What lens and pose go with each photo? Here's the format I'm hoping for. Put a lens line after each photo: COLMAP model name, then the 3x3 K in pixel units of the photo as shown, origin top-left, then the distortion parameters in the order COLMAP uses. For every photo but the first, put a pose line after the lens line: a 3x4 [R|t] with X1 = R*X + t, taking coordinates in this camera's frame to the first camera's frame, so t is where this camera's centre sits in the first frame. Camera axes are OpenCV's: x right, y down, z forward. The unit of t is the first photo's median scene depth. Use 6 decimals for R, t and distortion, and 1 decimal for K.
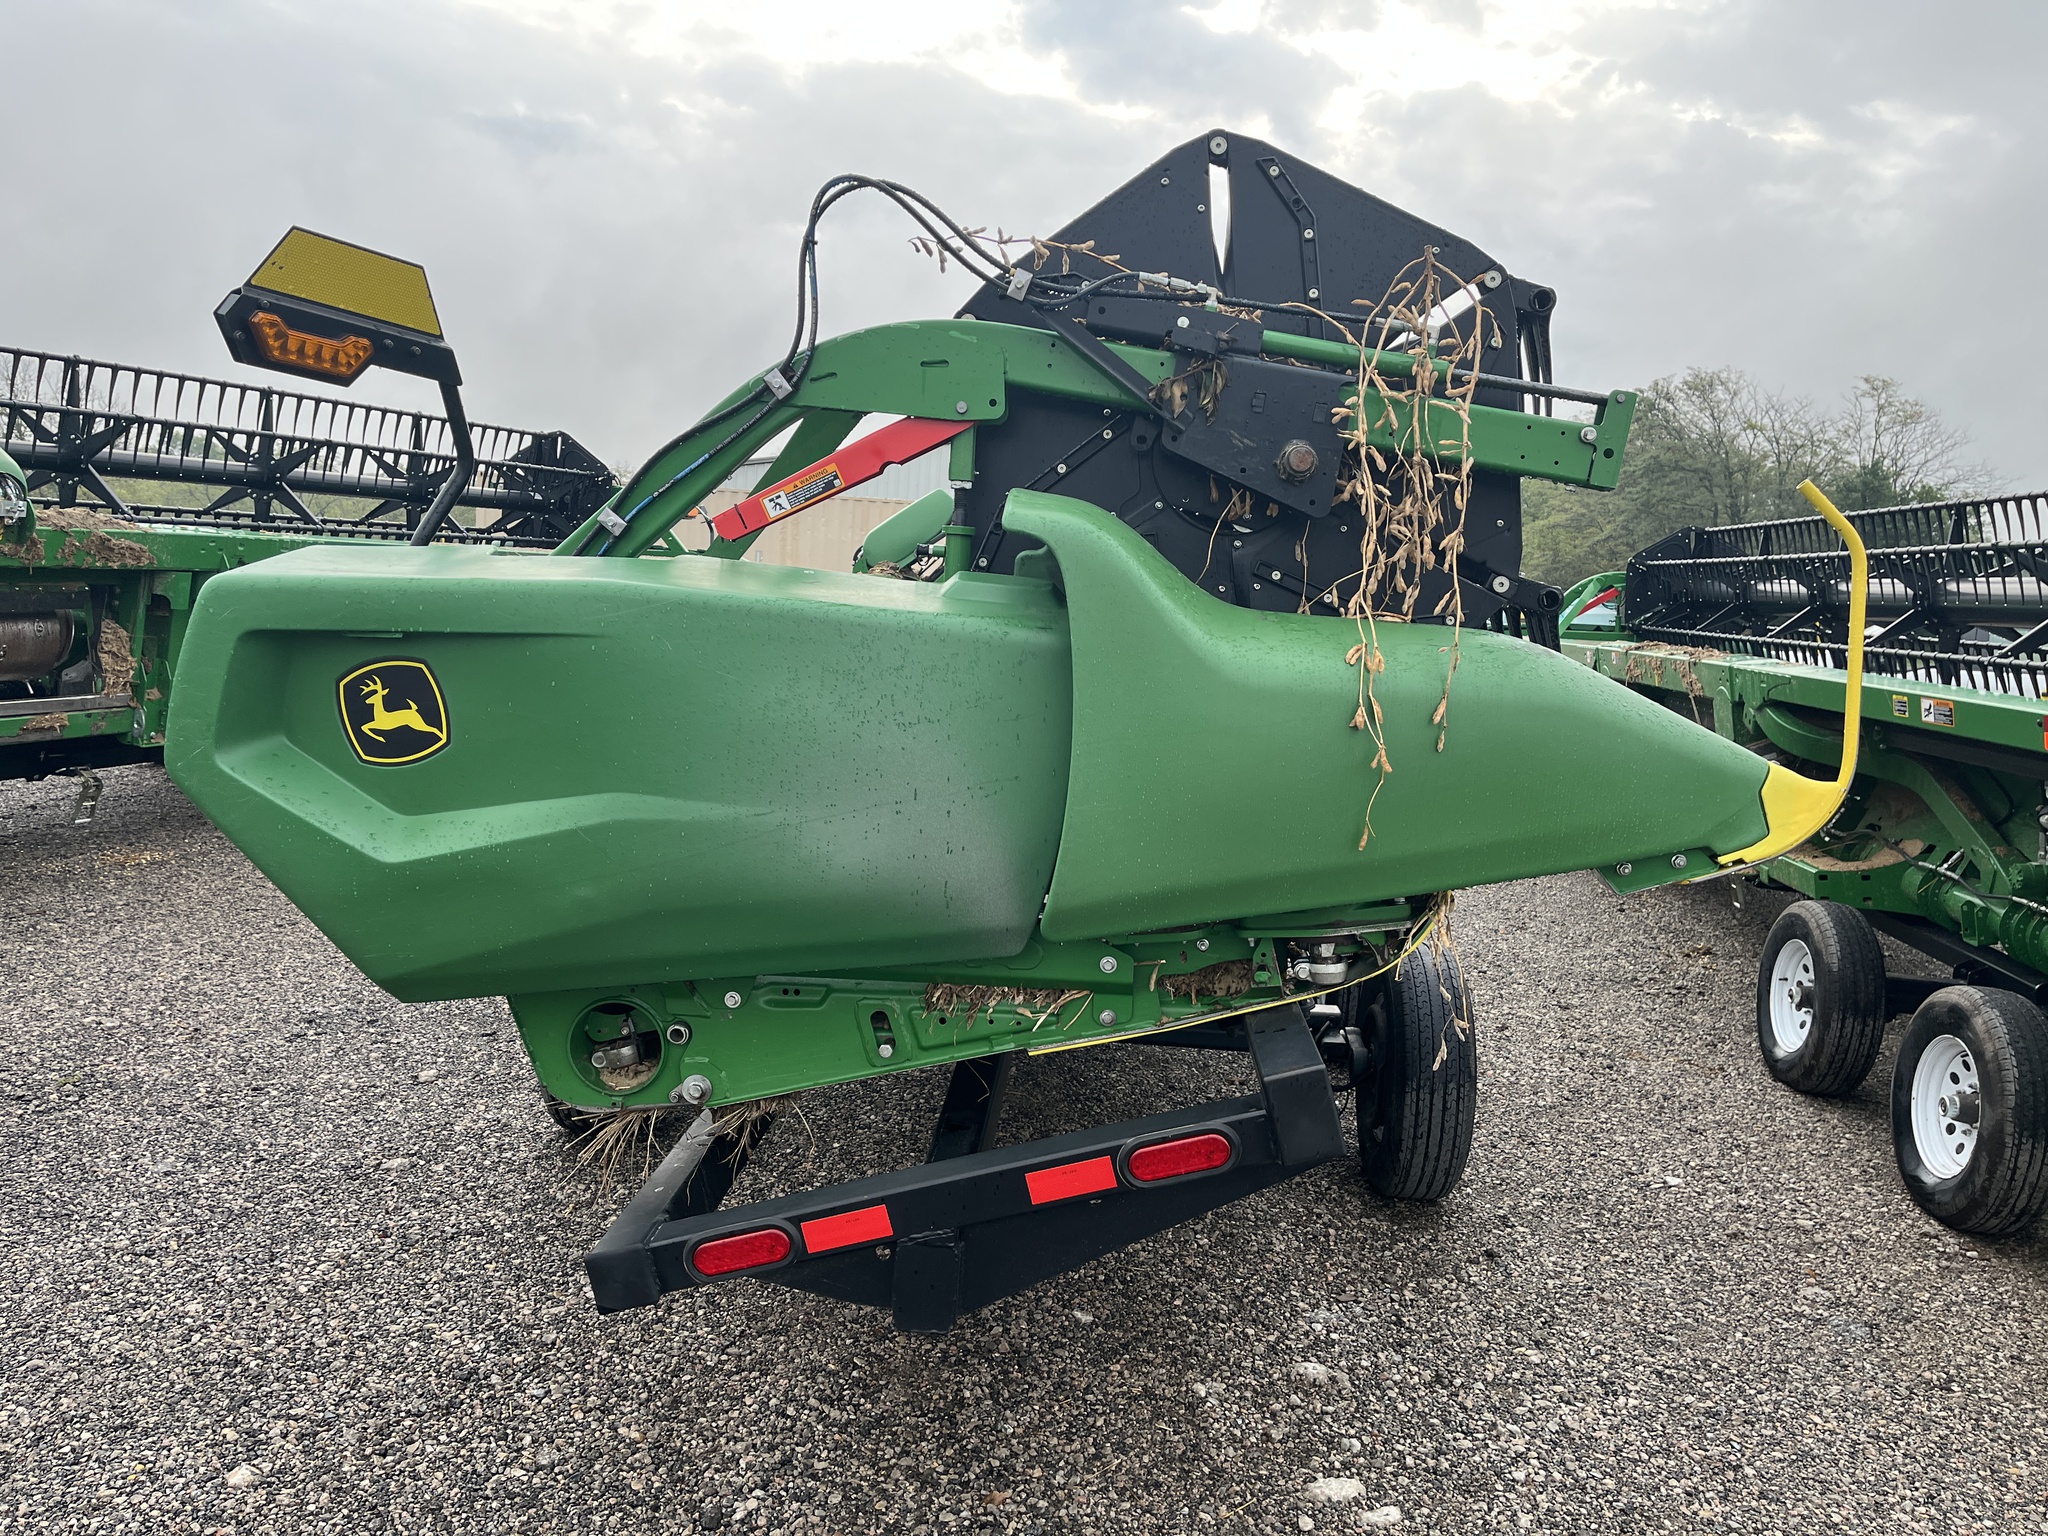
lens RADIAL K [[1498.5, 0, 1024.0], [0, 1498.5, 768.0], [0, 0, 1]] dist [0.094016, -0.129758]
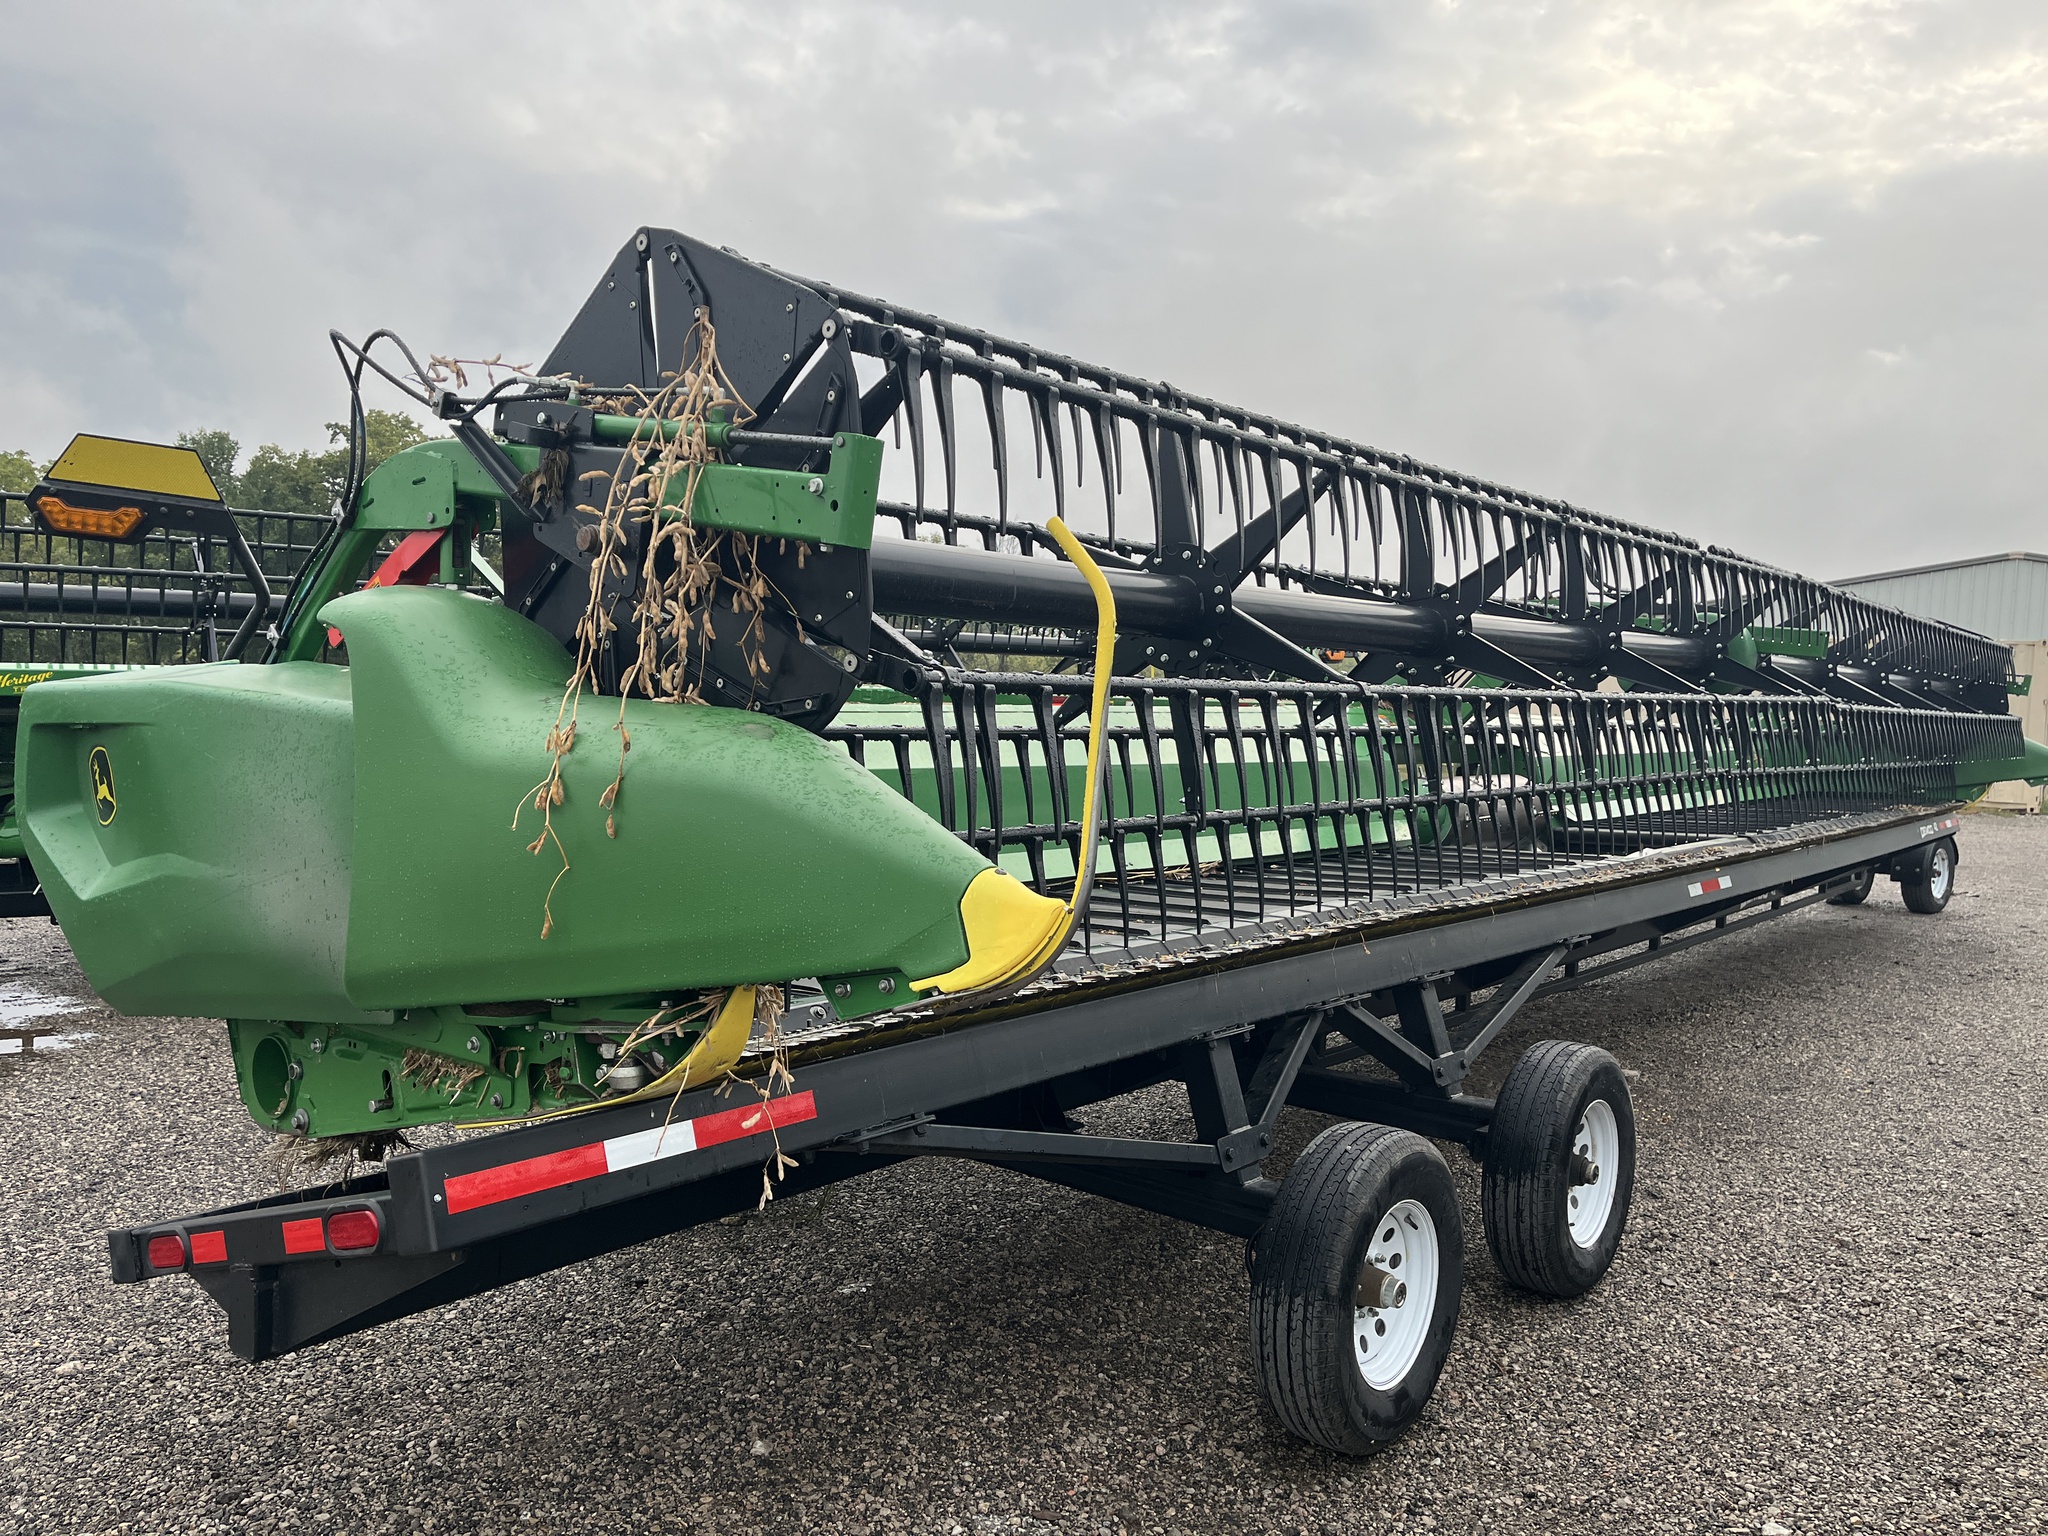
lens RADIAL K [[1498.5, 0, 1024.0], [0, 1498.5, 768.0], [0, 0, 1]] dist [0.094016, -0.129758]
pose [[0.822031, 0.003702, -0.569430, 0.962416], [-0.061034, 0.994791, -0.081641, 0.006594], [0.566162, 0.101867, 0.817976, 0.364222]]
